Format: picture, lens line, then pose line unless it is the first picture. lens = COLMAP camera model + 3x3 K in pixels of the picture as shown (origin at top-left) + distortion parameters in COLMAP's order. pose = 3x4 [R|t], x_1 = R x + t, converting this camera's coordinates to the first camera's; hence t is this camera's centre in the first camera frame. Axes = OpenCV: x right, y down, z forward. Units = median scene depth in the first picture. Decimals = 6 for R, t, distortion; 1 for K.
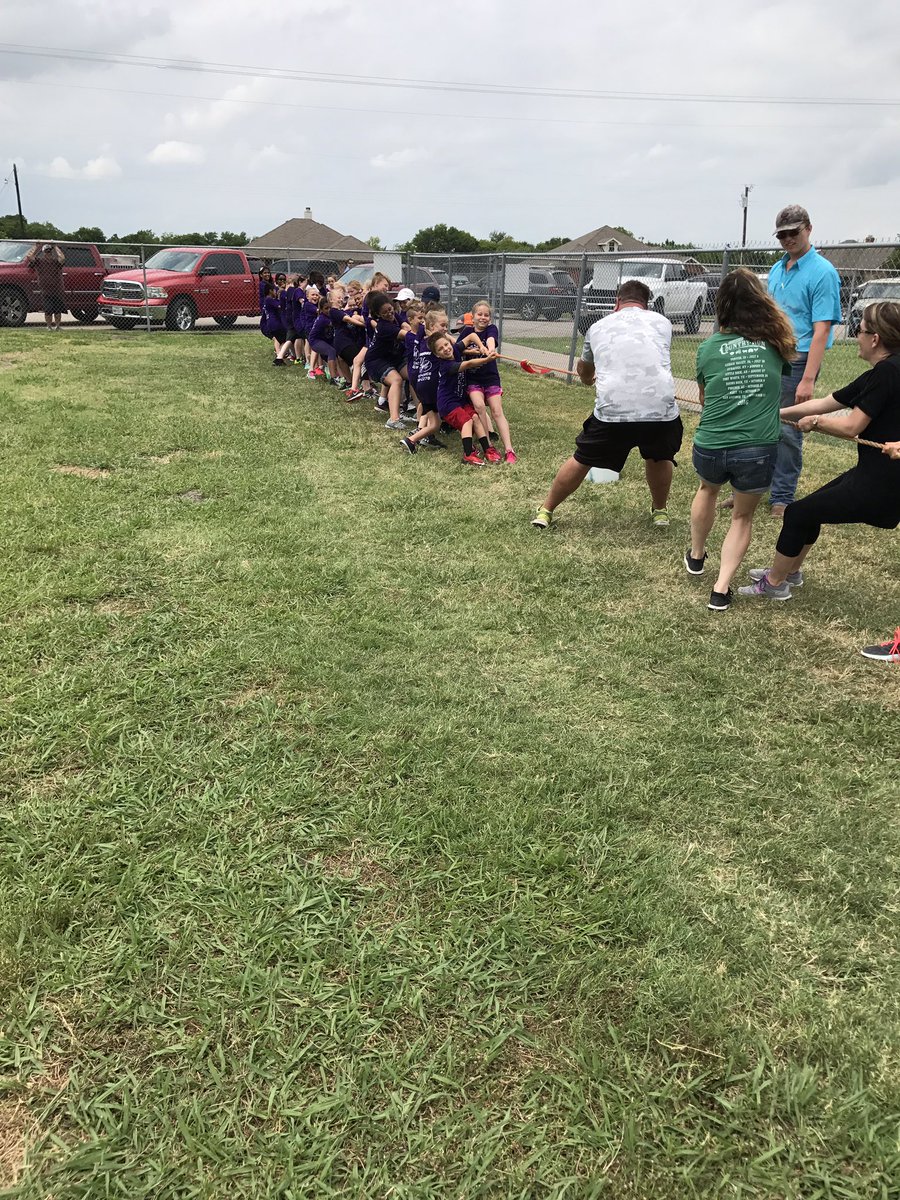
lens RADIAL K [[1006.6, 0, 452.2], [0, 1006.6, 596.4], [0, 0, 1]] dist [-0.054878, 0.128620]
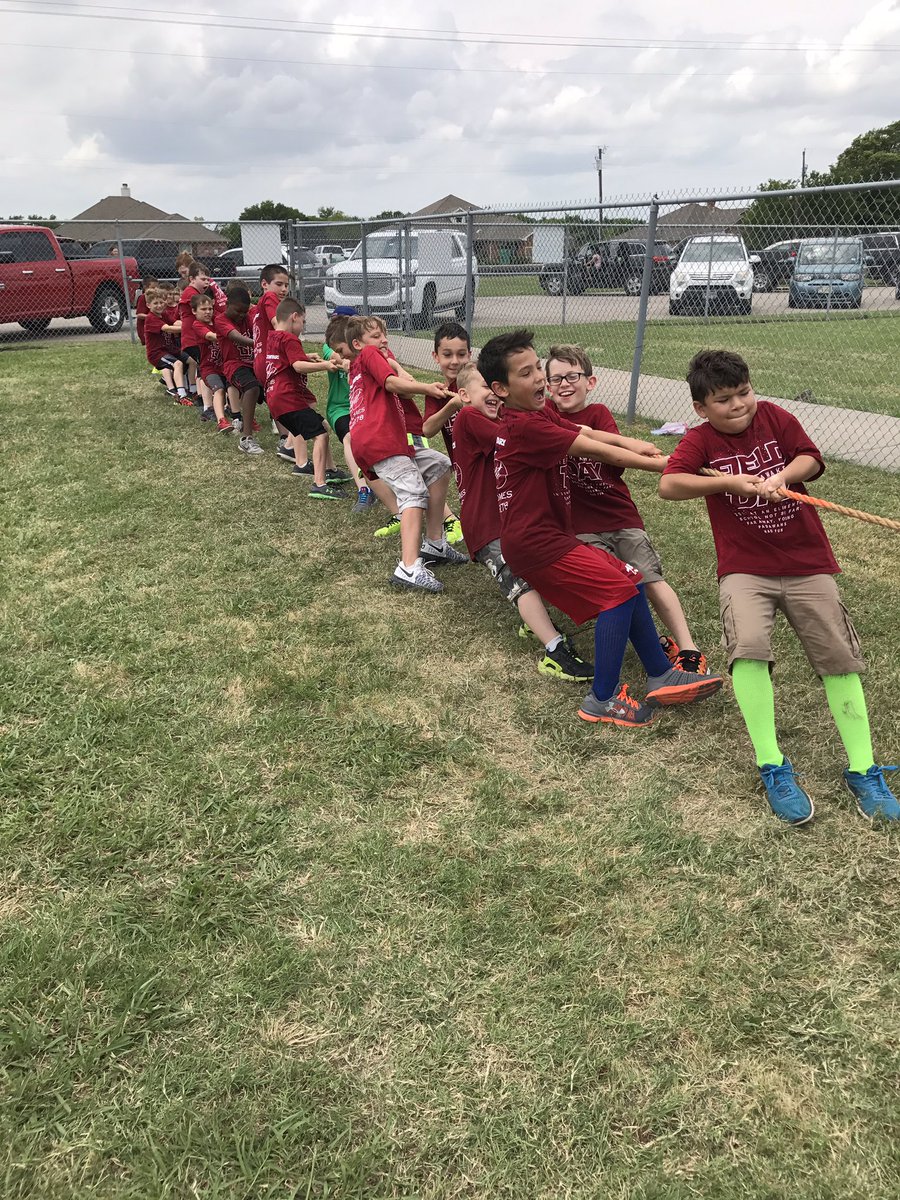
lens RADIAL K [[1001.1, 0, 455.1], [0, 1001.1, 600.2], [0, 0, 1]] dist [-0.053619, 0.123545]
pose [[0.986046, -0.085890, 0.142609, -0.047413], [0.081911, 0.996075, 0.033549, -0.079320], [-0.144930, -0.021399, 0.989210, 0.246821]]
